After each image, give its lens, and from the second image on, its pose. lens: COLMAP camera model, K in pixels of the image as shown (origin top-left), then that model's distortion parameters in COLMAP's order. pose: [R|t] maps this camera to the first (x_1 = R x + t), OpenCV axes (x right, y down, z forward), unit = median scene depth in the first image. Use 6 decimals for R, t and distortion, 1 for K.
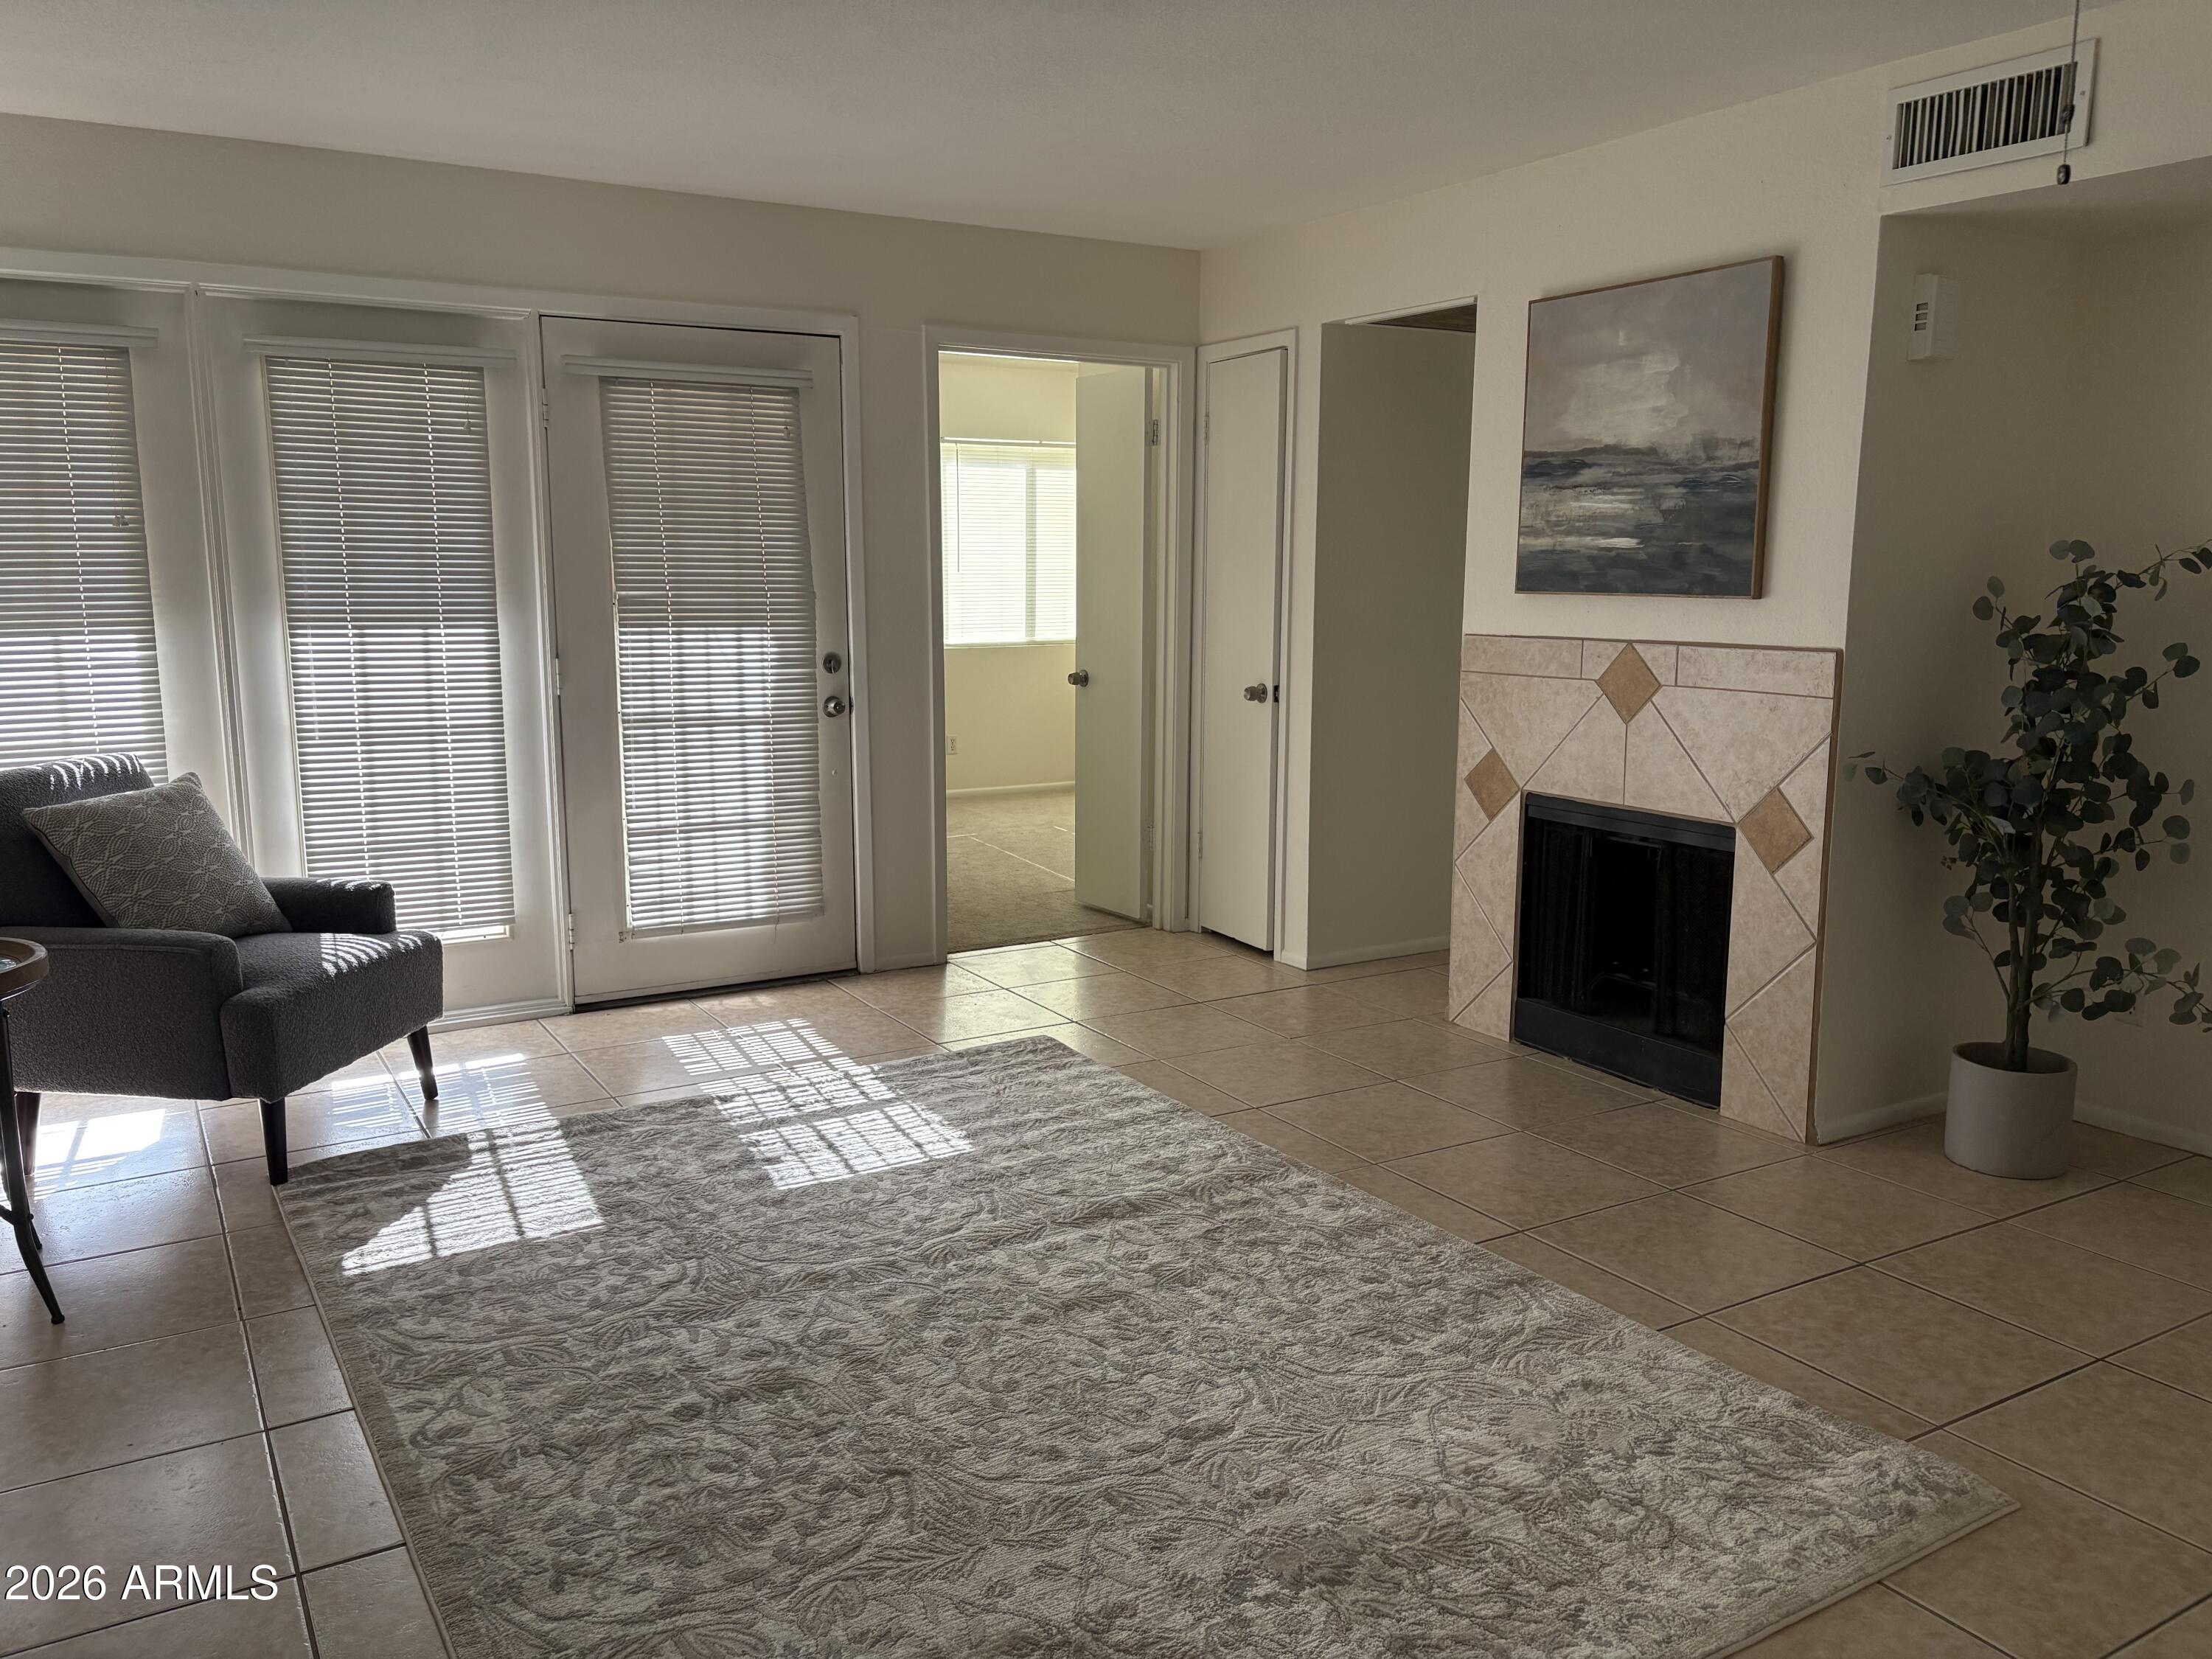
lens RADIAL K [[1682.4, 0, 1106.0], [0, 1682.4, 829.5], [0, 0, 1]] dist [0.025279, -0.007899]
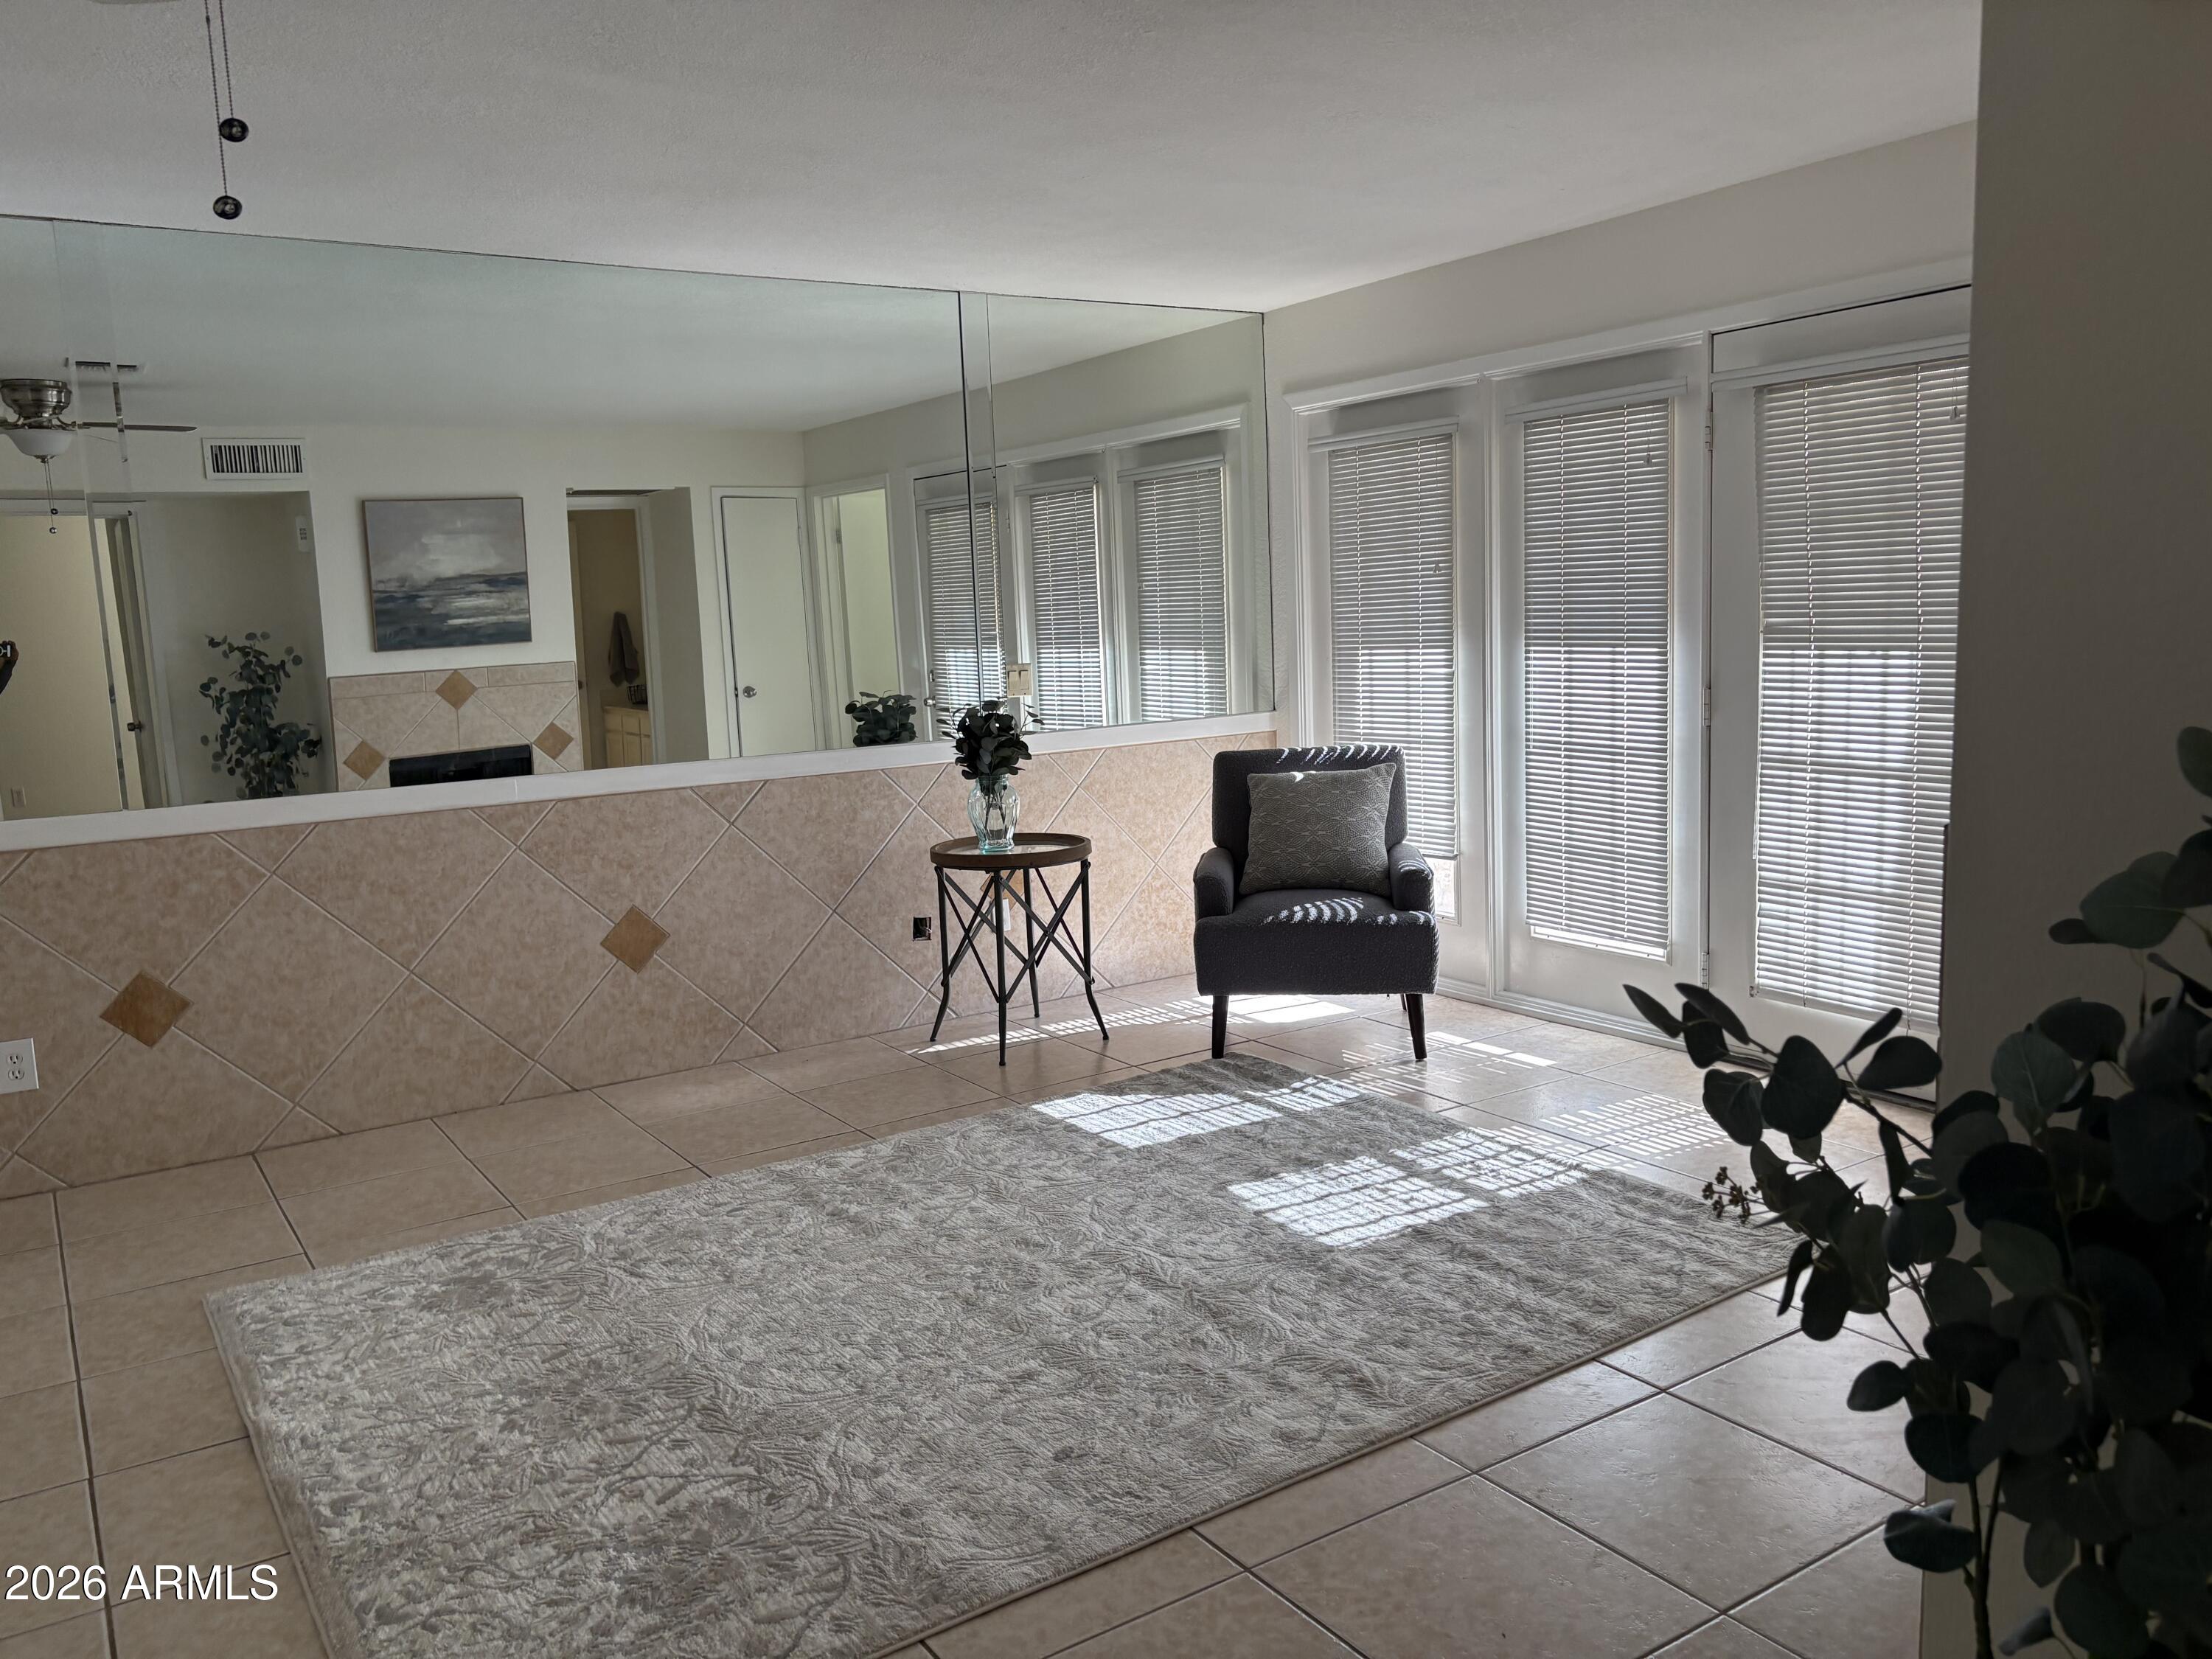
lens RADIAL K [[1682.4, 0, 1106.0], [0, 1682.4, 829.5], [0, 0, 1]] dist [0.025279, -0.007899]
pose [[0.032107, 0.129208, -0.991098, 0.718034], [-0.119413, 0.985002, 0.124545, -0.114420], [0.992325, 0.114351, 0.047054, 0.707031]]
